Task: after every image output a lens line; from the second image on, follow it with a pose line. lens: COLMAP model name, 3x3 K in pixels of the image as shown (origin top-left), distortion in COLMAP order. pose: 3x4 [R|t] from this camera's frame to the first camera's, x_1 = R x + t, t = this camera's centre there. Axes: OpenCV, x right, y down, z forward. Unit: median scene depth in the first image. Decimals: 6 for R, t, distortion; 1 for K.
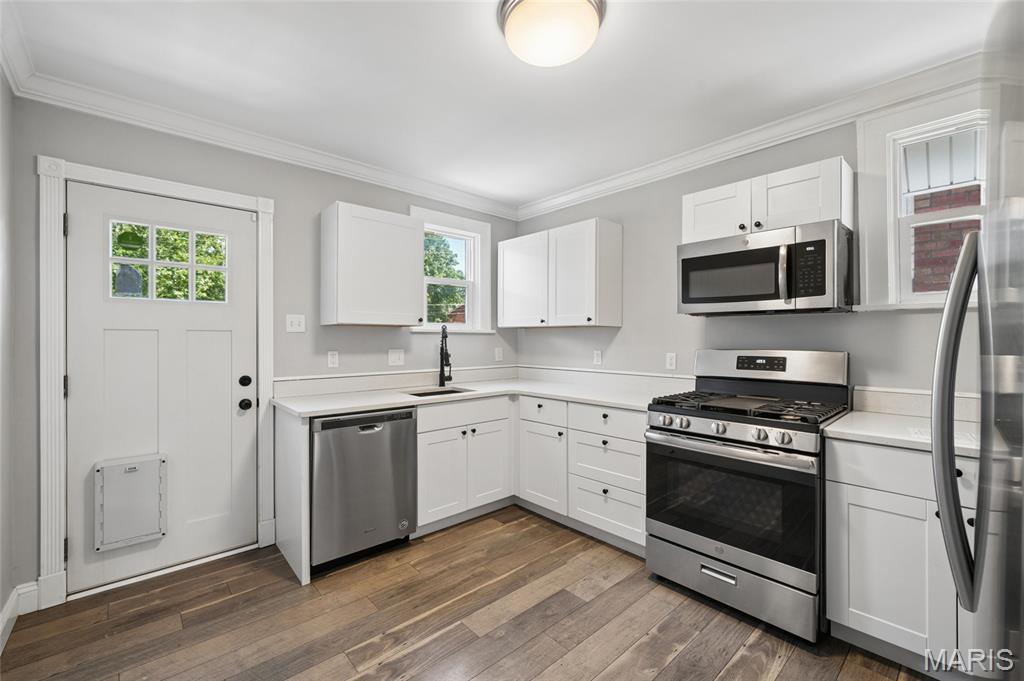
lens RADIAL K [[420.3, 0, 506.4], [0, 420.3, 339.1], [0, 0, 1]] dist [-0.002461, -0.000157]
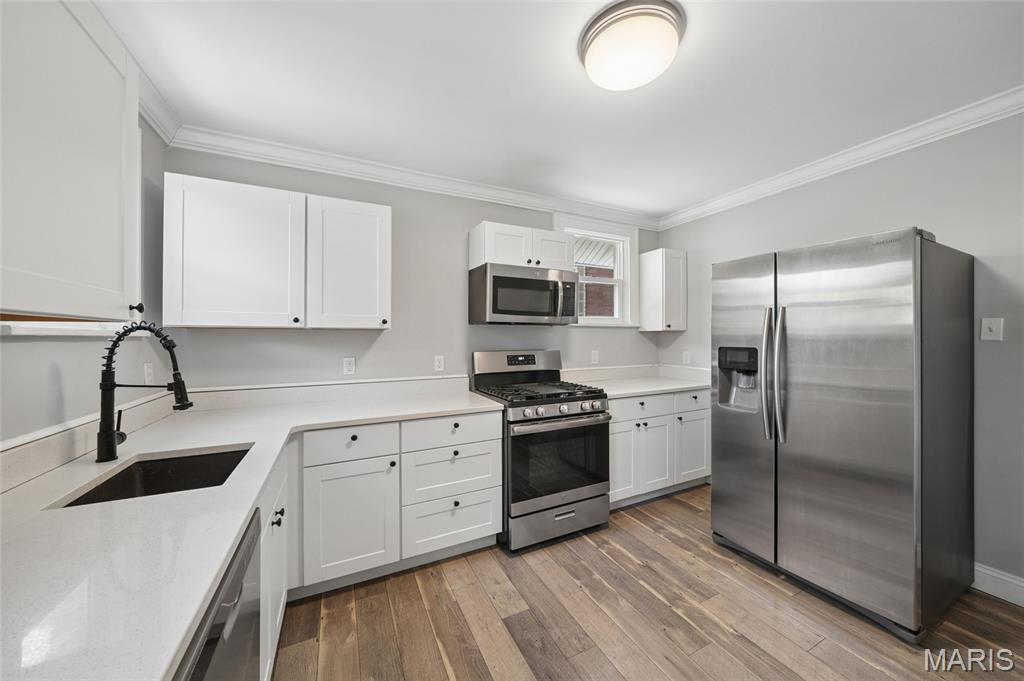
lens RADIAL K [[363.2, 0, 508.9], [0, 363.2, 337.7], [0, 0, 1]] dist [-0.007446, 0.000027]
pose [[0.273077, -0.002520, 0.961989, -0.547794], [0.007380, 0.999973, 0.000525, -0.016154], [-0.961964, 0.006957, 0.273088, 0.683701]]
